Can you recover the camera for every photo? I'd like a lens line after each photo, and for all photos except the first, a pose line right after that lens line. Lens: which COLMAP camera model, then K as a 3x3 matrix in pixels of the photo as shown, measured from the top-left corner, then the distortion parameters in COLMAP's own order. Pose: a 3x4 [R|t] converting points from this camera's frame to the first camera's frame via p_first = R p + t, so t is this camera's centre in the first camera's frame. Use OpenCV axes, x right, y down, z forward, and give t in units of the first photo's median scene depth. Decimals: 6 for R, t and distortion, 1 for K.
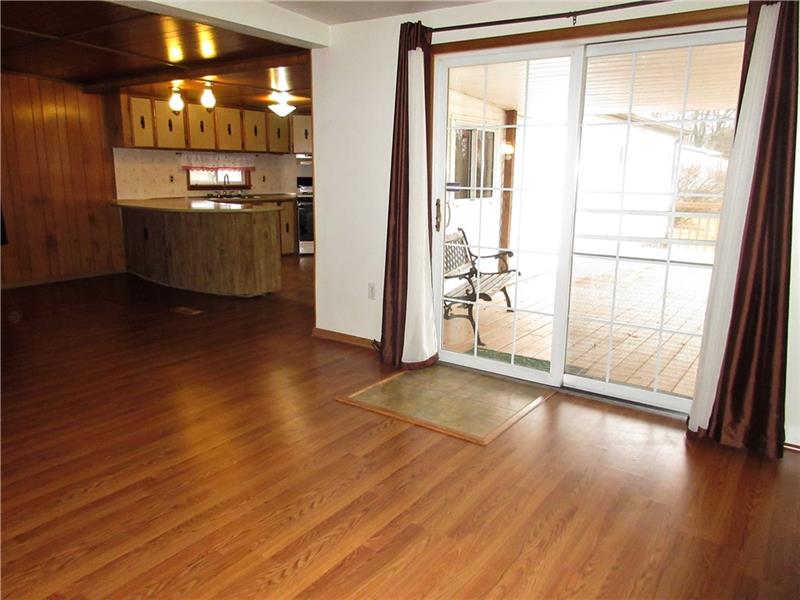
lens RADIAL K [[604.7, 0, 400.0], [0, 604.7, 300.0], [0, 0, 1]] dist [-0.005105, -0.000078]
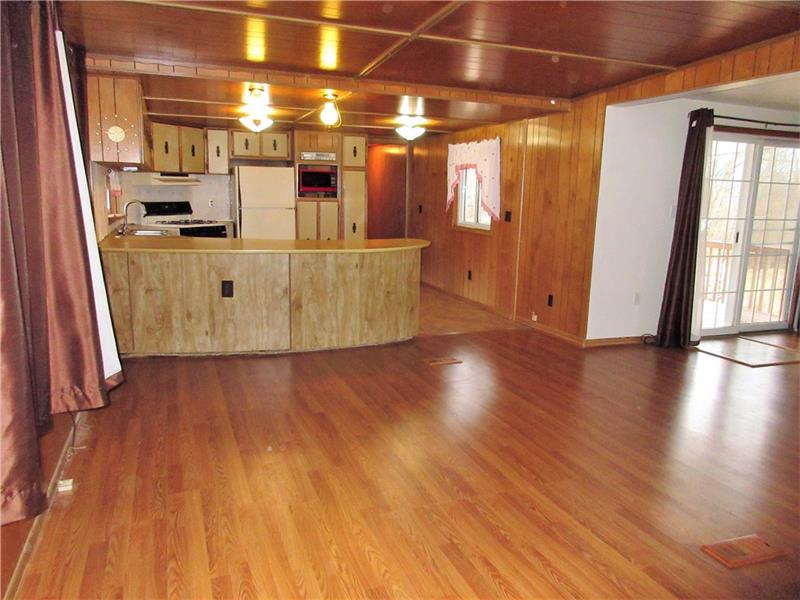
lens RADIAL K [[604.7, 0, 400.0], [0, 604.7, 300.0], [0, 0, 1]] dist [-0.005105, -0.000078]
pose [[0.562453, -0.141539, 0.814625, -0.731662], [0.154581, 0.985868, 0.064562, -0.091460], [-0.812251, 0.089612, 0.576384, 0.348311]]
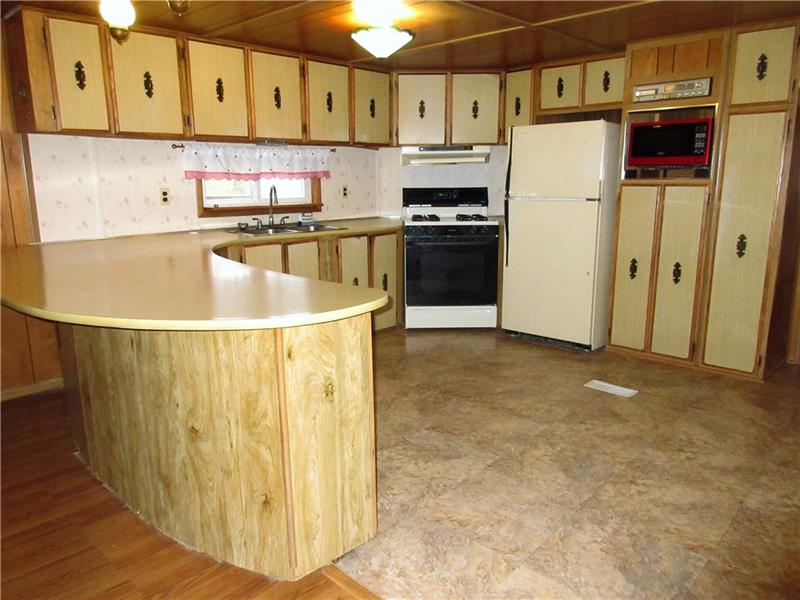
lens RADIAL K [[604.7, 0, 400.0], [0, 604.7, 300.0], [0, 0, 1]] dist [-0.005105, -0.000078]
pose [[0.989339, 0.016224, -0.144728, -0.103324], [-0.017241, 0.999835, -0.005777, -0.110026], [0.144610, 0.008211, 0.989455, 0.509538]]
